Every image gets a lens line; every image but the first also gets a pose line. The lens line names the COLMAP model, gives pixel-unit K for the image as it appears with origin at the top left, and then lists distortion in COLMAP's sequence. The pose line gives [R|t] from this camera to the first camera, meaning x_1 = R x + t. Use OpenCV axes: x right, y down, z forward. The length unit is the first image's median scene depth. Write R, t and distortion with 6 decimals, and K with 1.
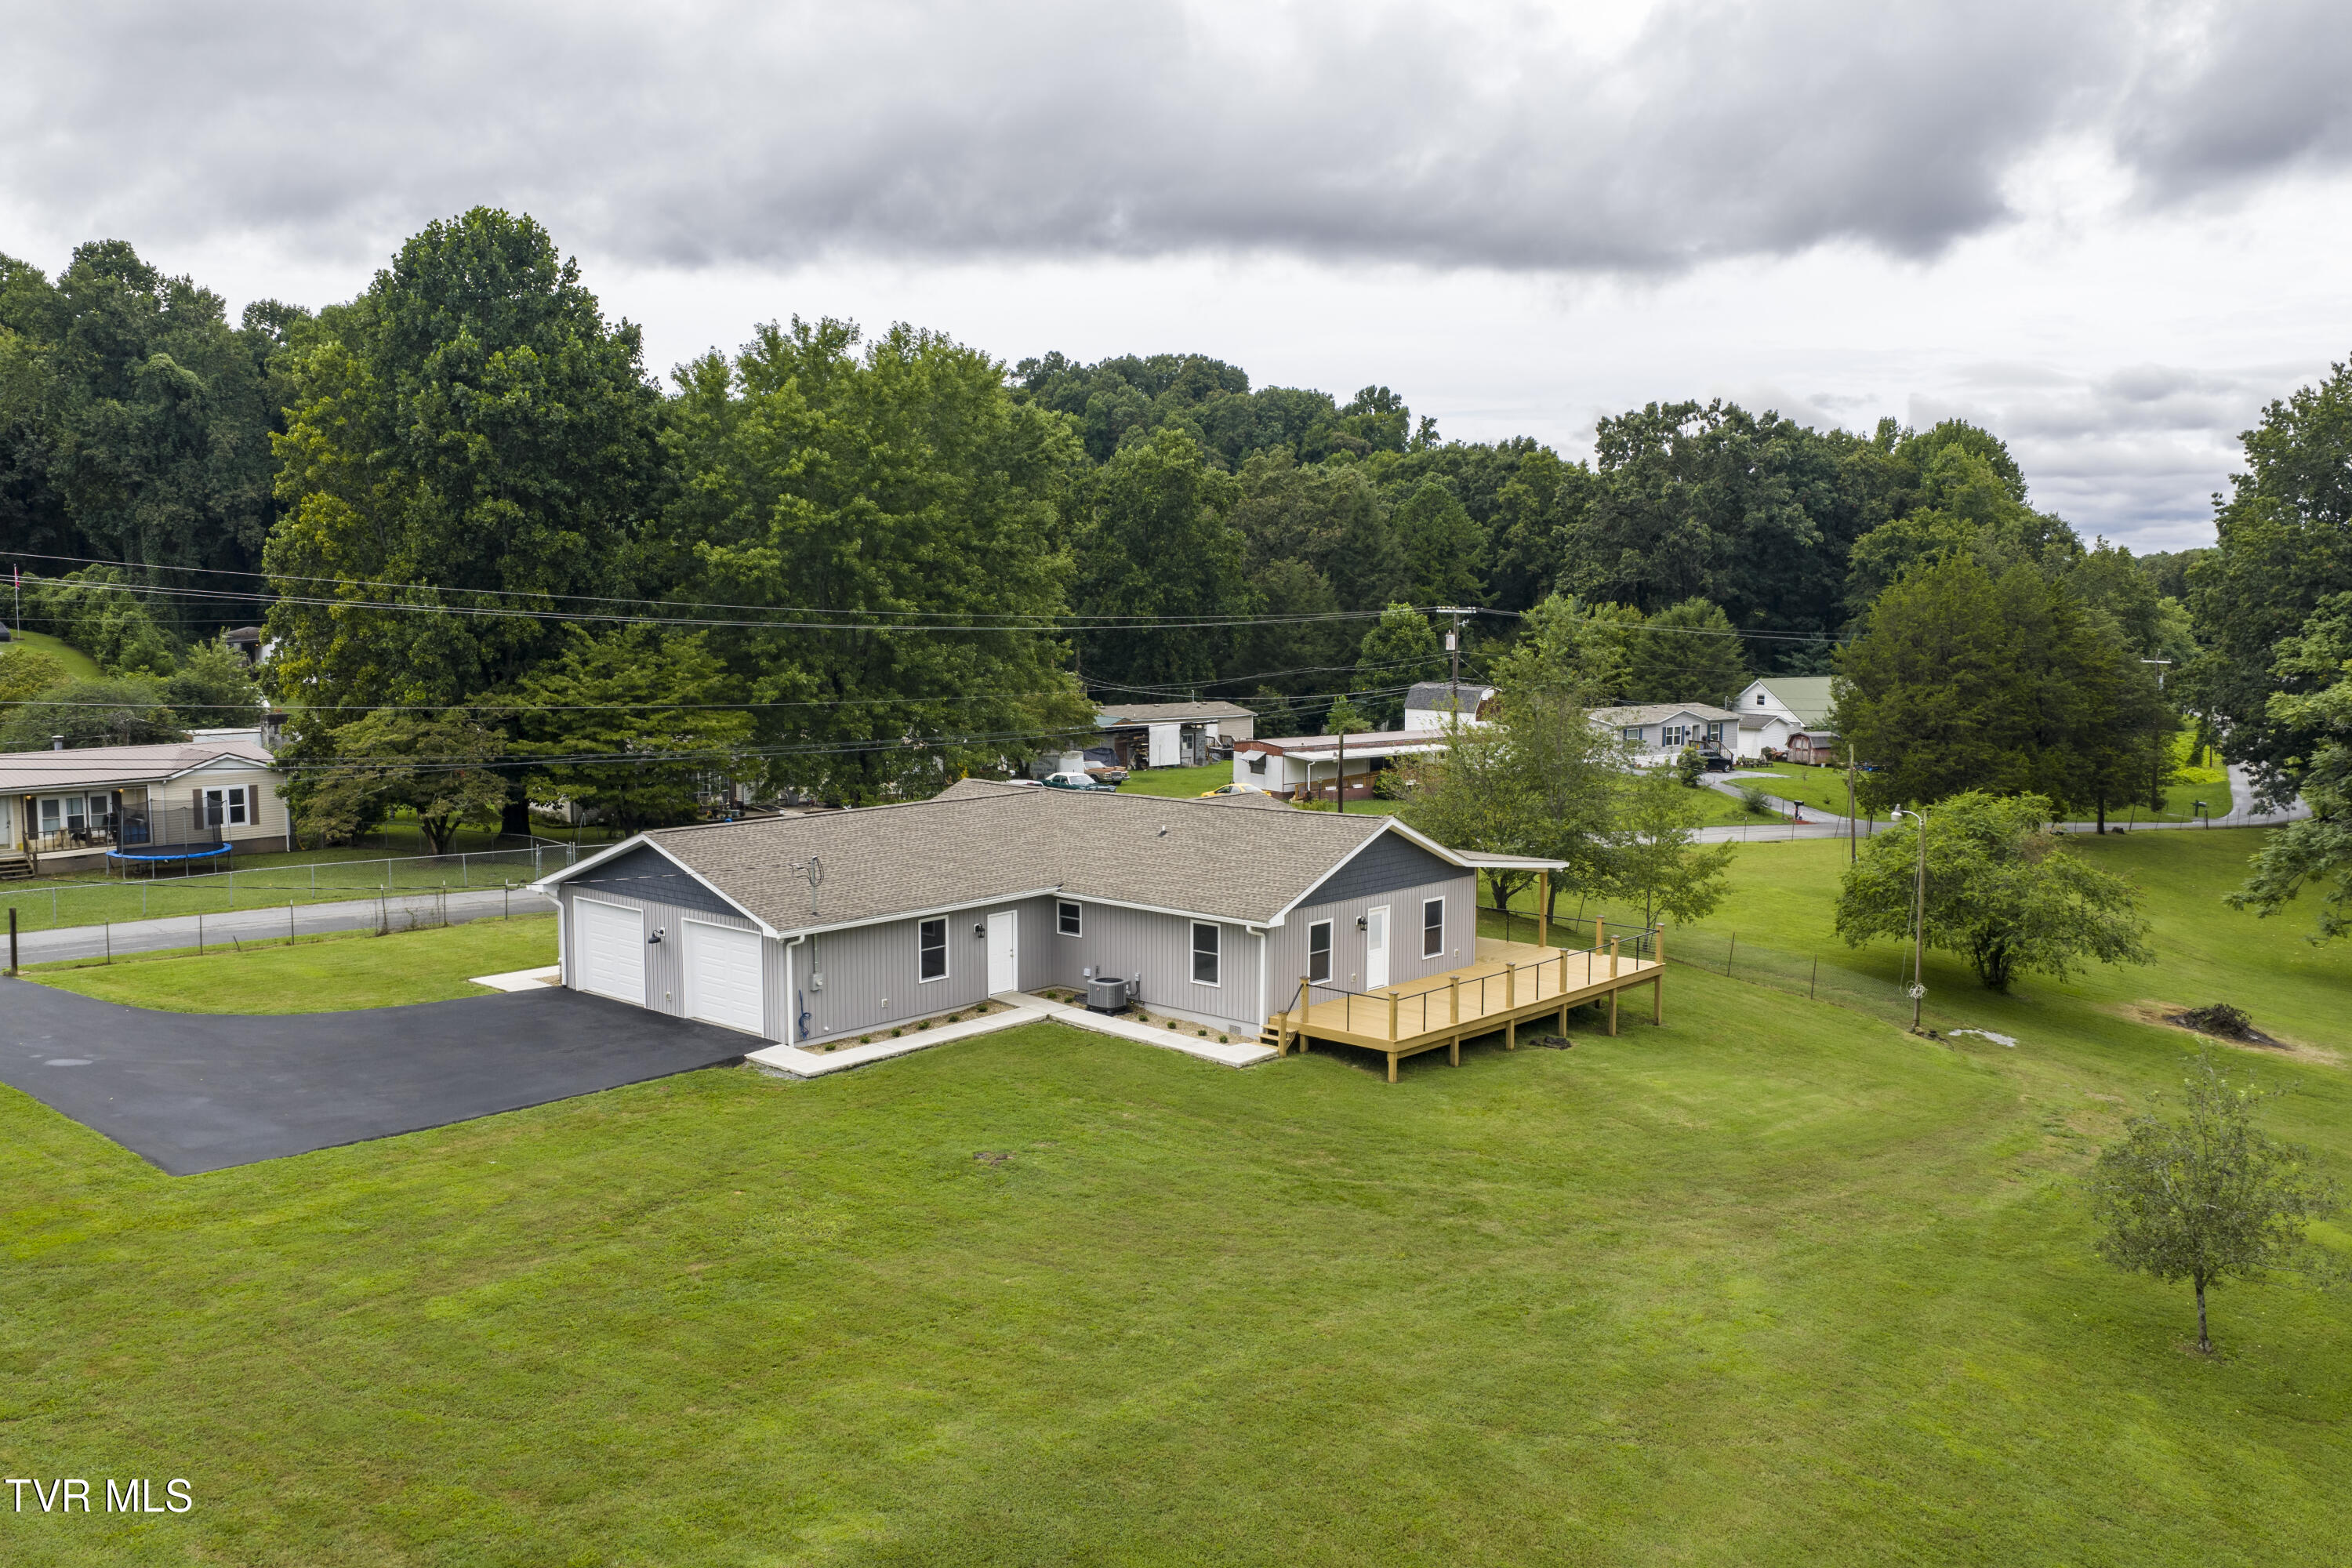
lens RADIAL K [[1940.5, 0, 1180.1], [0, 1940.5, 785.4], [0, 0, 1]] dist [0.026191, -0.039340]
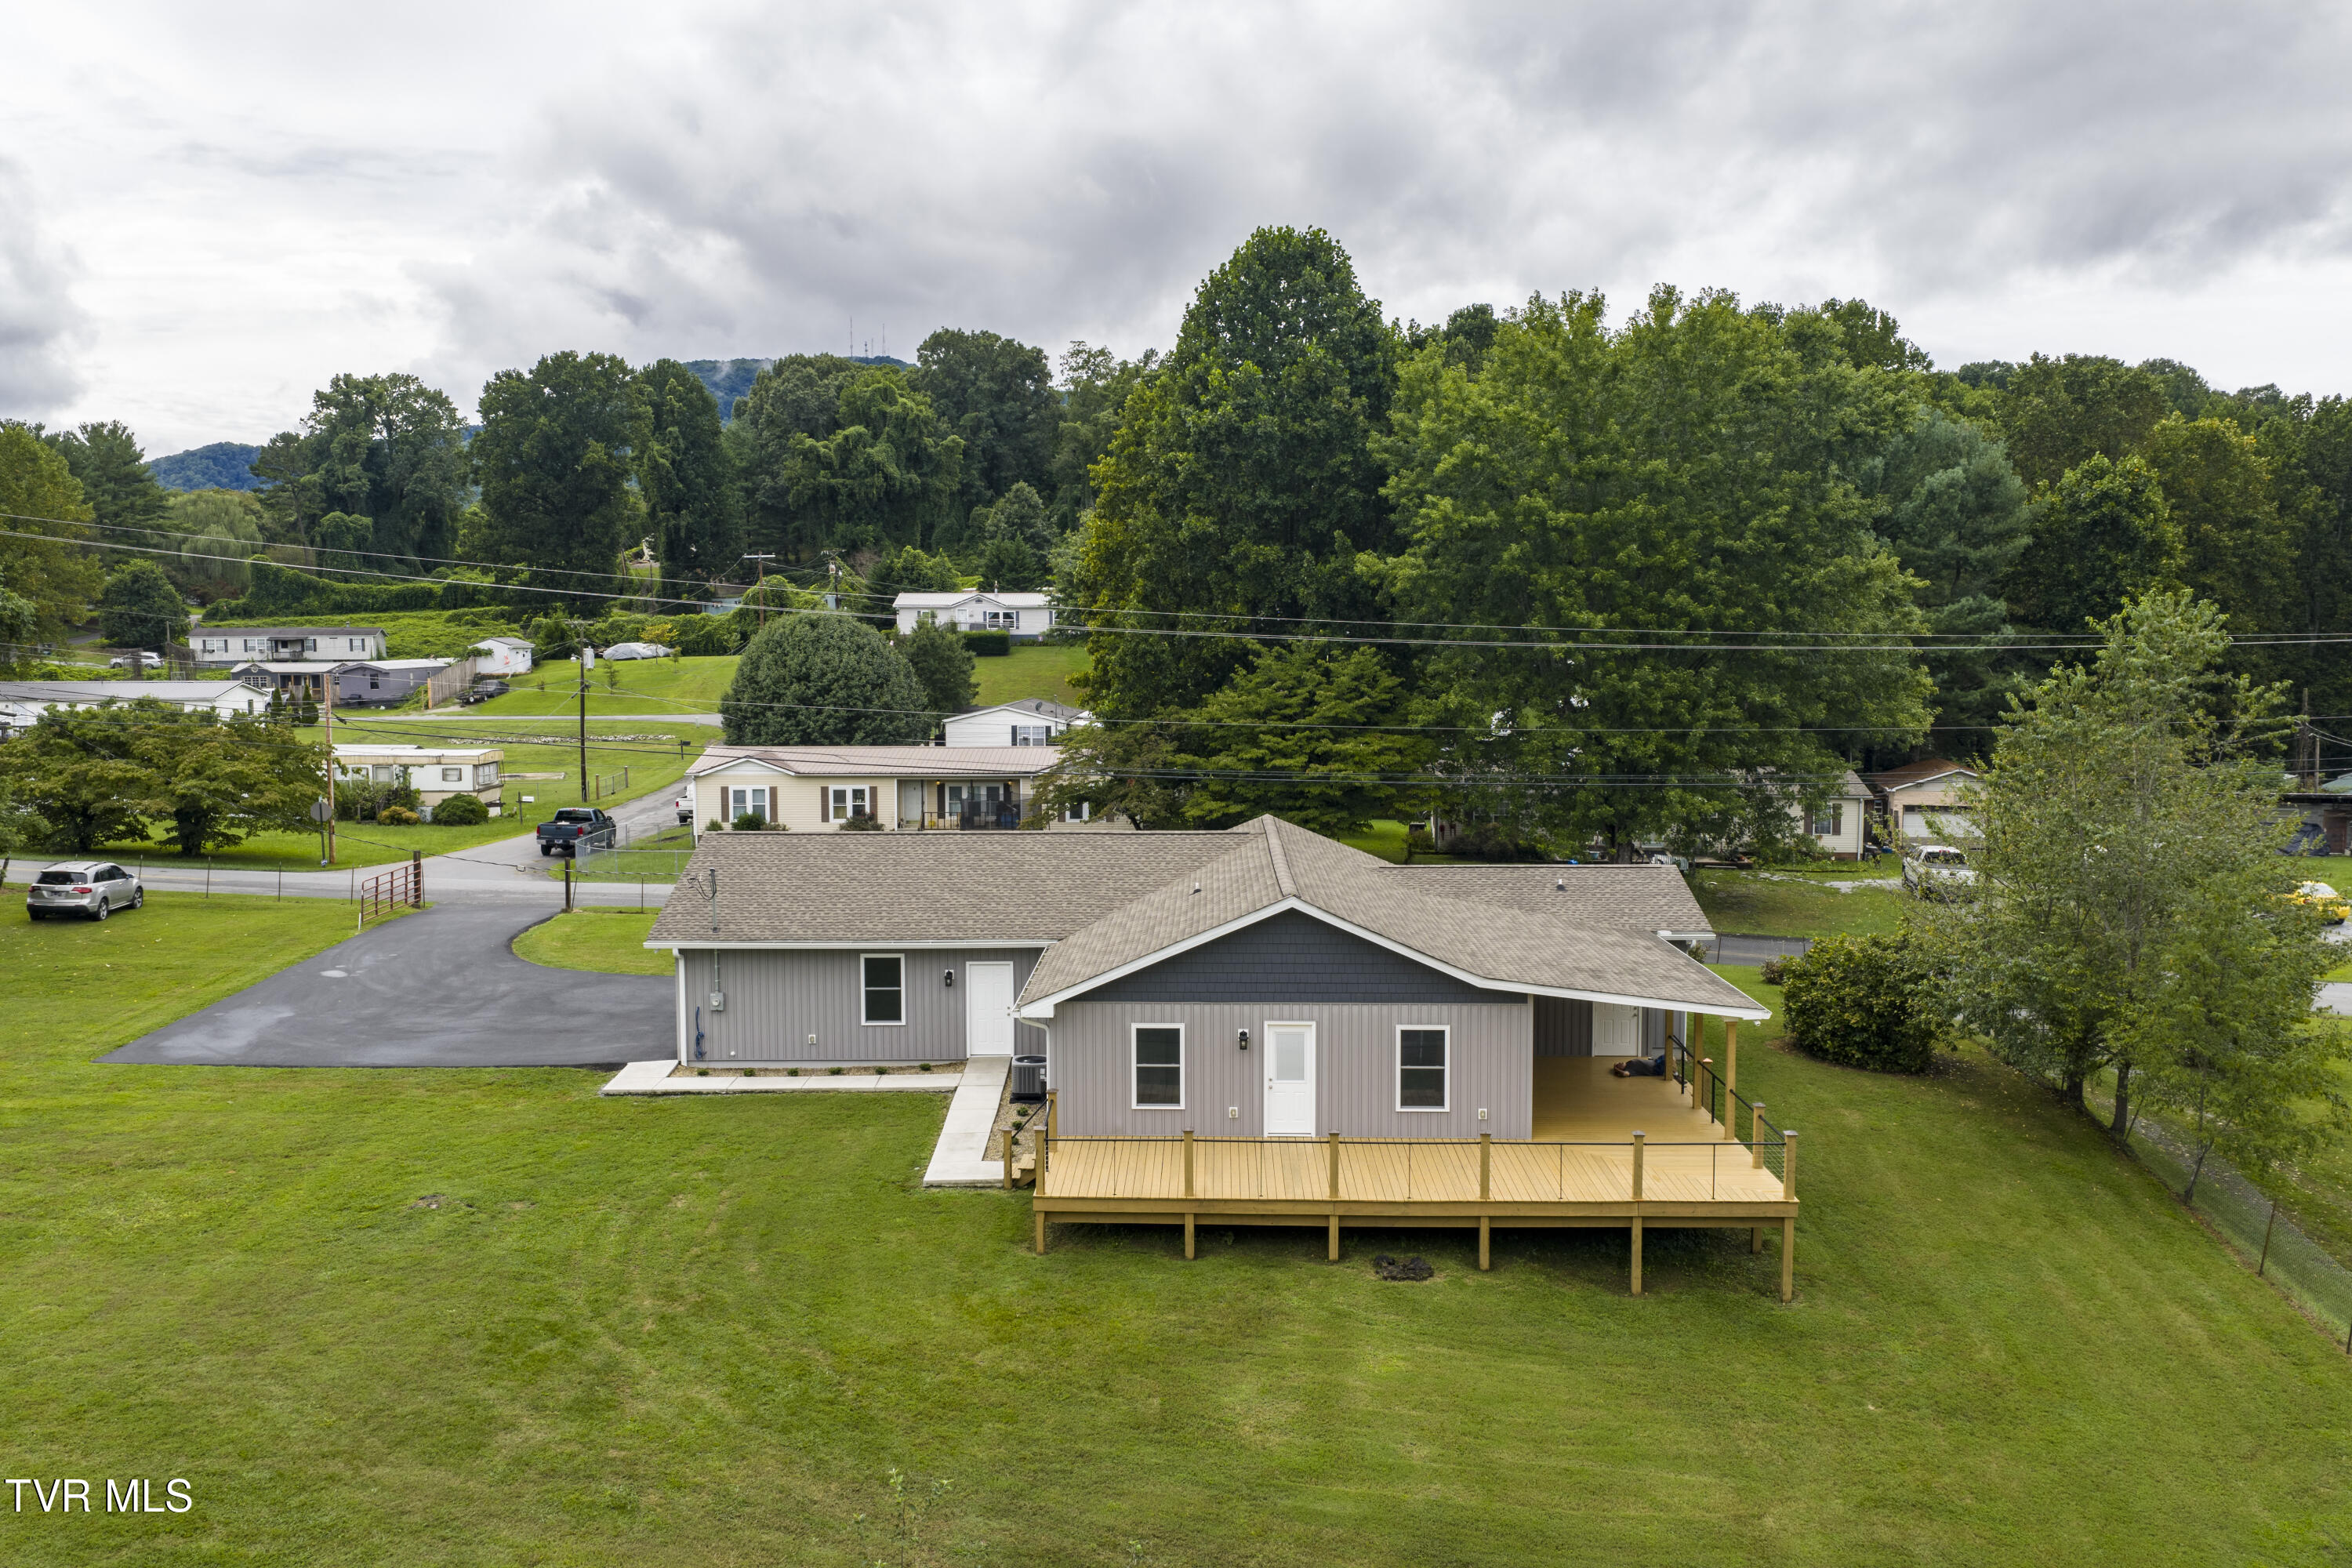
lens RADIAL K [[1940.5, 0, 1180.1], [0, 1940.5, 785.4], [0, 0, 1]] dist [0.026191, -0.039340]
pose [[0.651051, 0.060072, -0.756653, 0.612335], [-0.074896, 0.997083, 0.014718, -0.031471], [0.755330, 0.047088, 0.653651, 0.502504]]
